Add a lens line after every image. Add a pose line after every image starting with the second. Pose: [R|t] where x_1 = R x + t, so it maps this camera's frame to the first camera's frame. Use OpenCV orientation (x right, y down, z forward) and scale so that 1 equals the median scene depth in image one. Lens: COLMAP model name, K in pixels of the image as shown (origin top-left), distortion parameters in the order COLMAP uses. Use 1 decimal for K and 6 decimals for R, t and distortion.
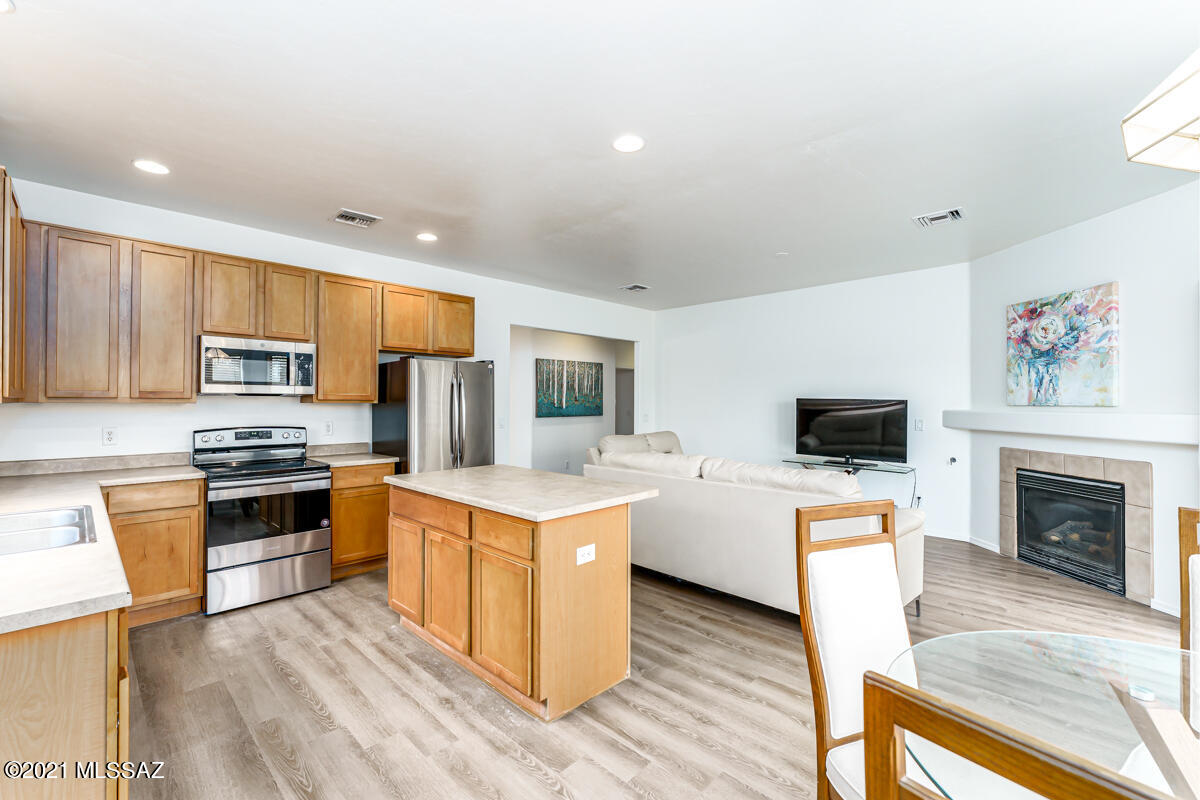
lens RADIAL K [[506.2, 0, 563.4], [0, 506.2, 398.6], [0, 0, 1]] dist [0.000398, -0.000013]
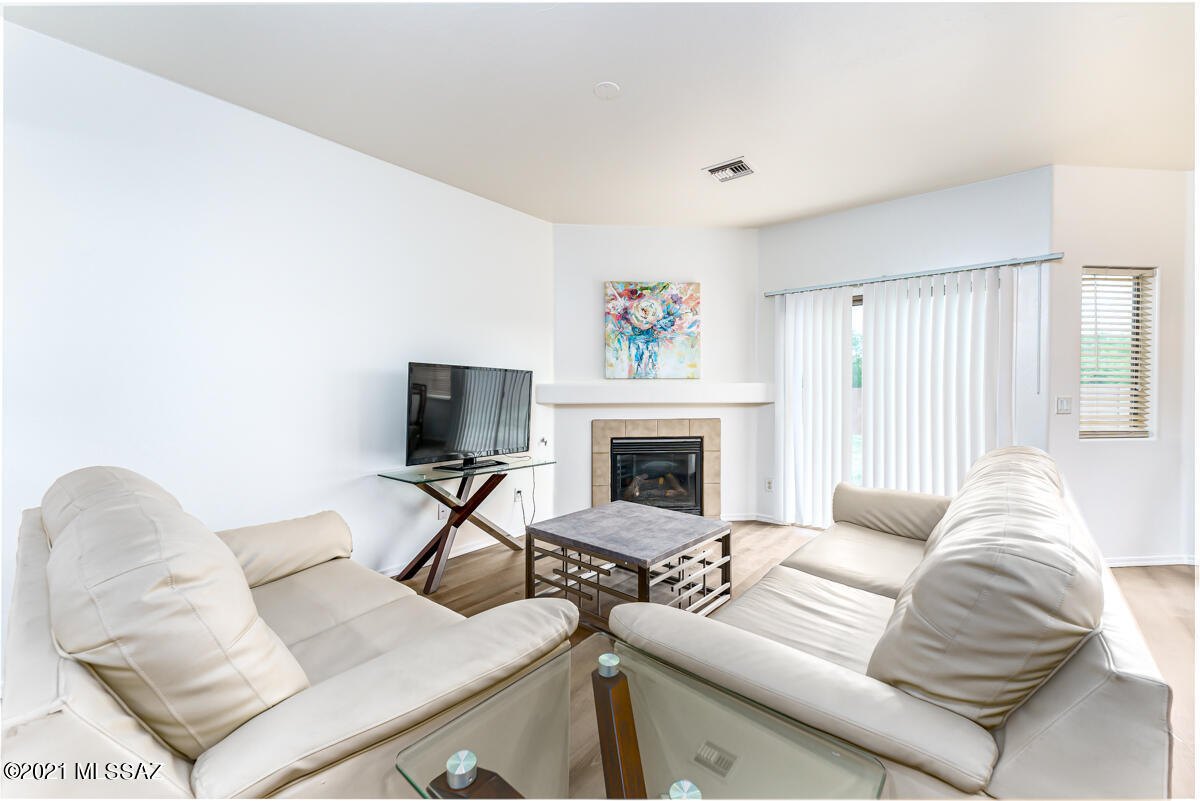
lens RADIAL K [[476.3, 0, 602.2], [0, 476.3, 398.1], [0, 0, 1]] dist [-0.000679, 0.000277]
pose [[-0.116998, -0.019023, 0.992950, -0.094448], [-0.002556, 0.999819, 0.018854, 0.038894], [-0.993129, -0.000332, -0.117026, 1.246151]]
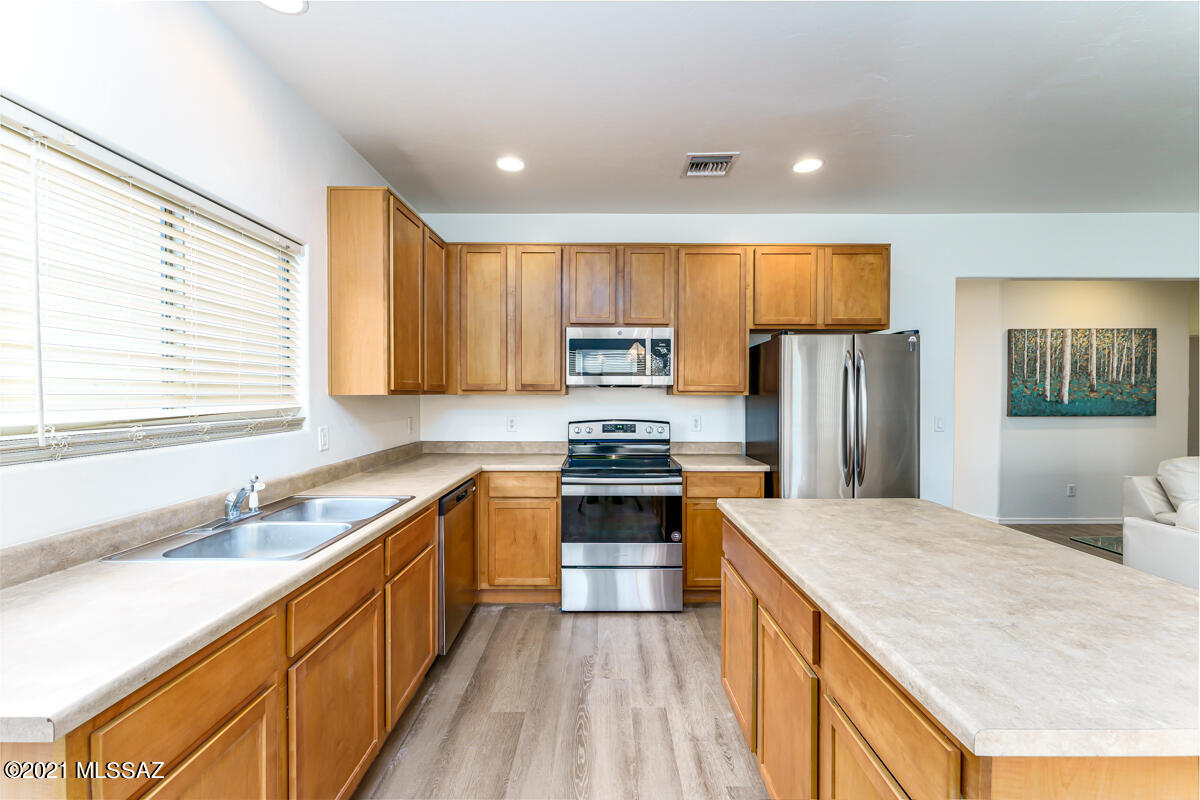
lens RADIAL K [[476.3, 0, 602.2], [0, 476.3, 397.6], [0, 0, 1]] dist [-0.000679, 0.000277]
pose [[0.720351, 0.004132, -0.693597, -0.006795], [0.005634, 0.999914, 0.011809, 0.002932], [0.693586, -0.012415, 0.720266, 0.311836]]
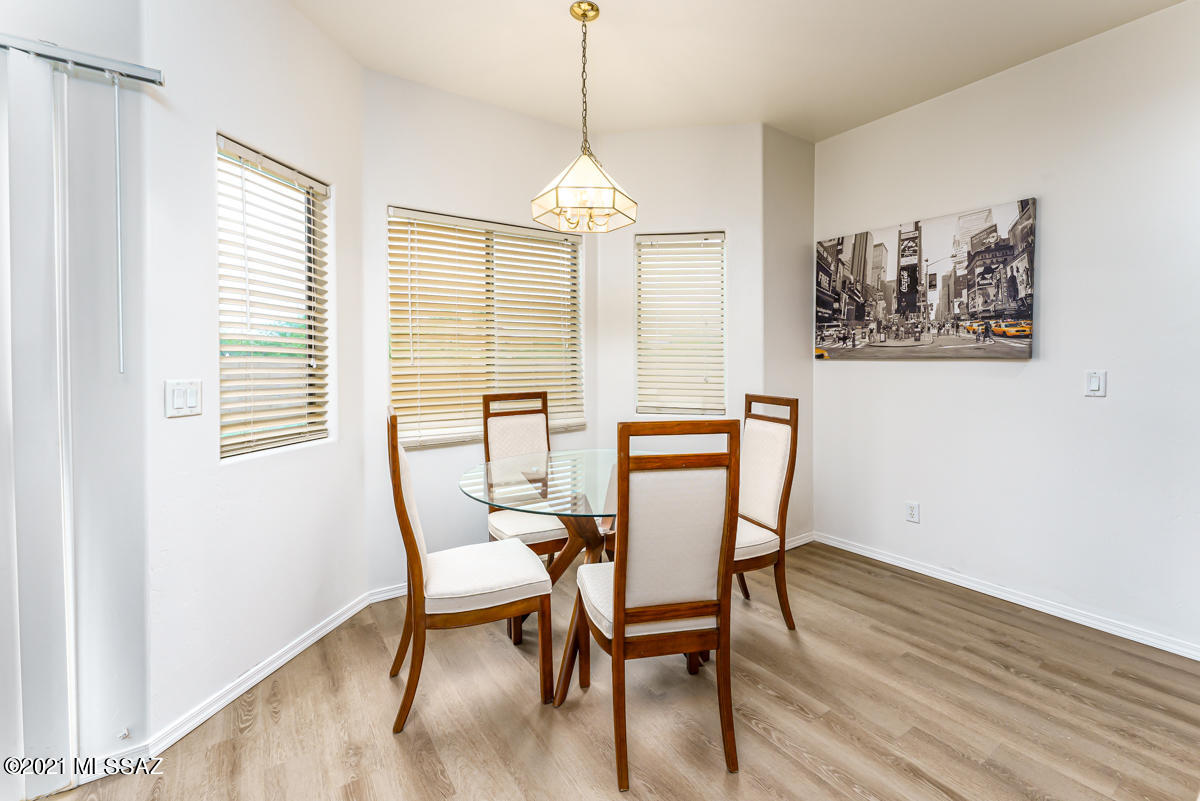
lens RADIAL K [[517.3, 0, 616.4], [0, 517.3, 370.3], [0, 0, 1]] dist [-0.001725, -0.000235]
pose [[-0.988315, -0.001060, 0.152425, 0.195788], [0.000228, 0.999964, 0.008434, 0.036893], [-0.152428, 0.008370, -0.988279, 0.741643]]
